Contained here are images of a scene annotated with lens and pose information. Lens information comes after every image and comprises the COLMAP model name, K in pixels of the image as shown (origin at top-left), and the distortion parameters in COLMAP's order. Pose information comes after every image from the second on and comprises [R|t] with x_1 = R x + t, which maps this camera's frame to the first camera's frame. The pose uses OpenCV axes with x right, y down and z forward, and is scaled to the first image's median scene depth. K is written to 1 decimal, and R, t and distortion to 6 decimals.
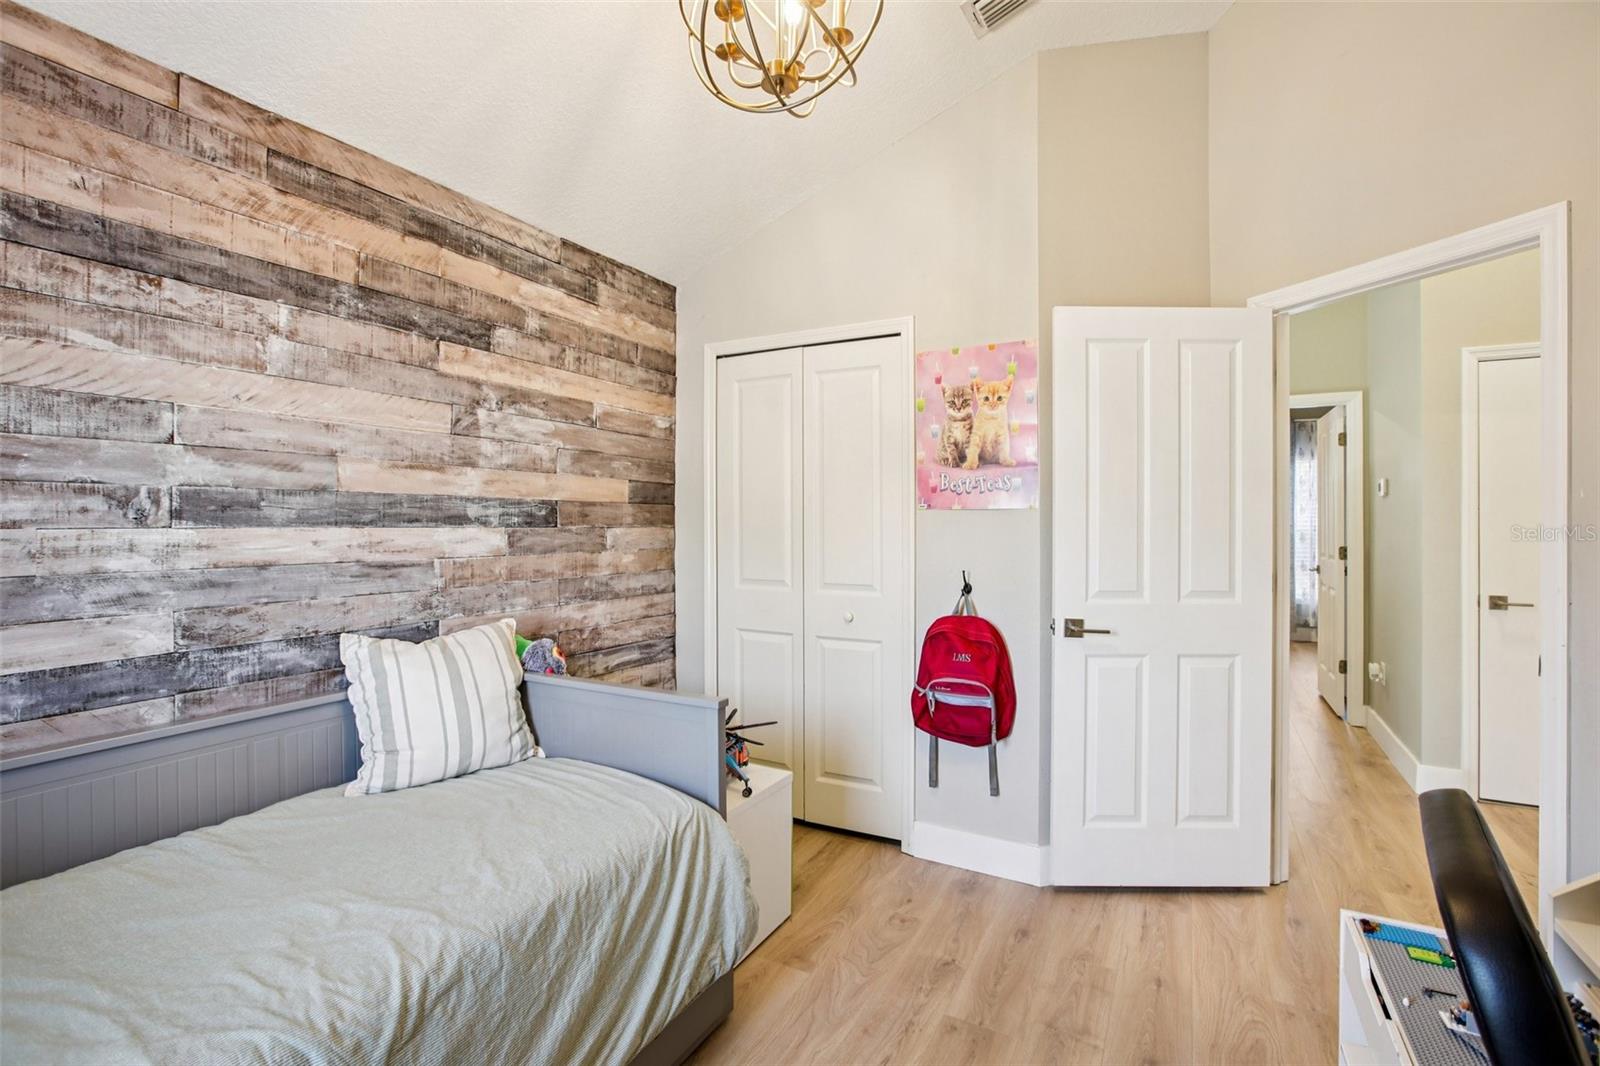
lens RADIAL K [[730.4, 0, 797.6], [0, 730.4, 521.6], [0, 0, 1]] dist [-0.031345, 0.006933]
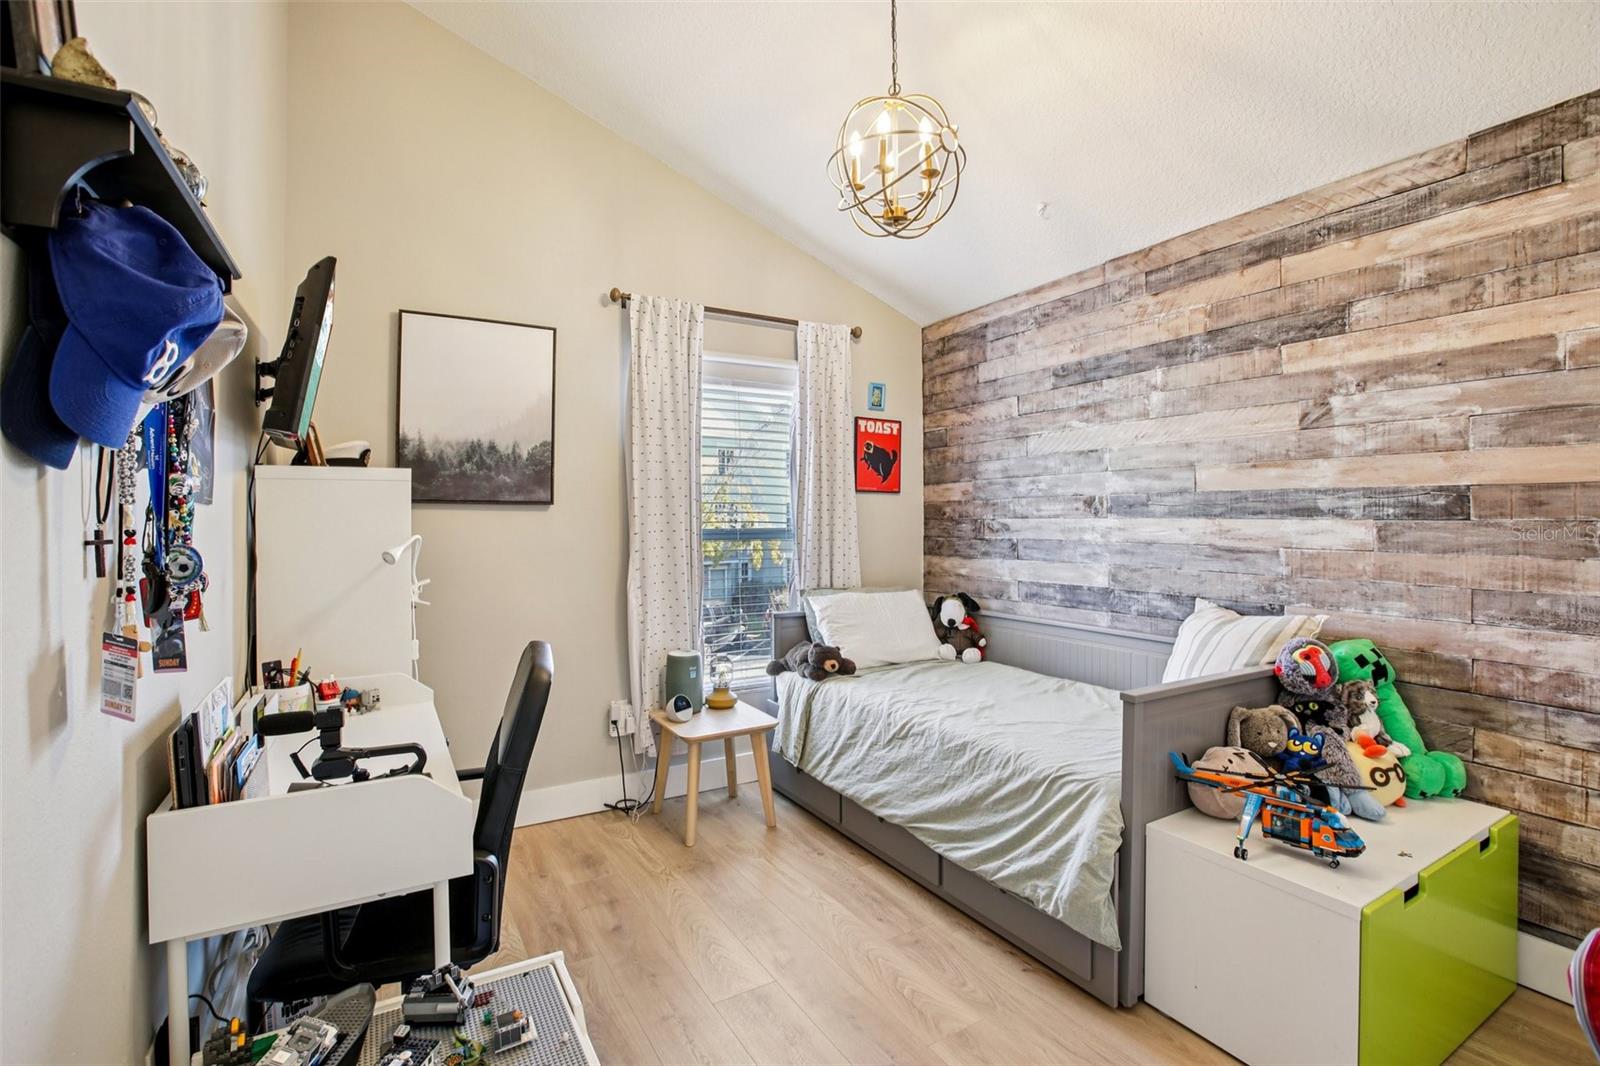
lens RADIAL K [[730.4, 0, 790.0], [0, 730.4, 524.1], [0, 0, 1]] dist [-0.031345, 0.006933]
pose [[-0.515575, 0.009168, -0.856795, 0.844424], [0.002880, 0.999956, 0.008966, 0.003889], [0.856839, 0.002155, -0.515579, 0.973198]]
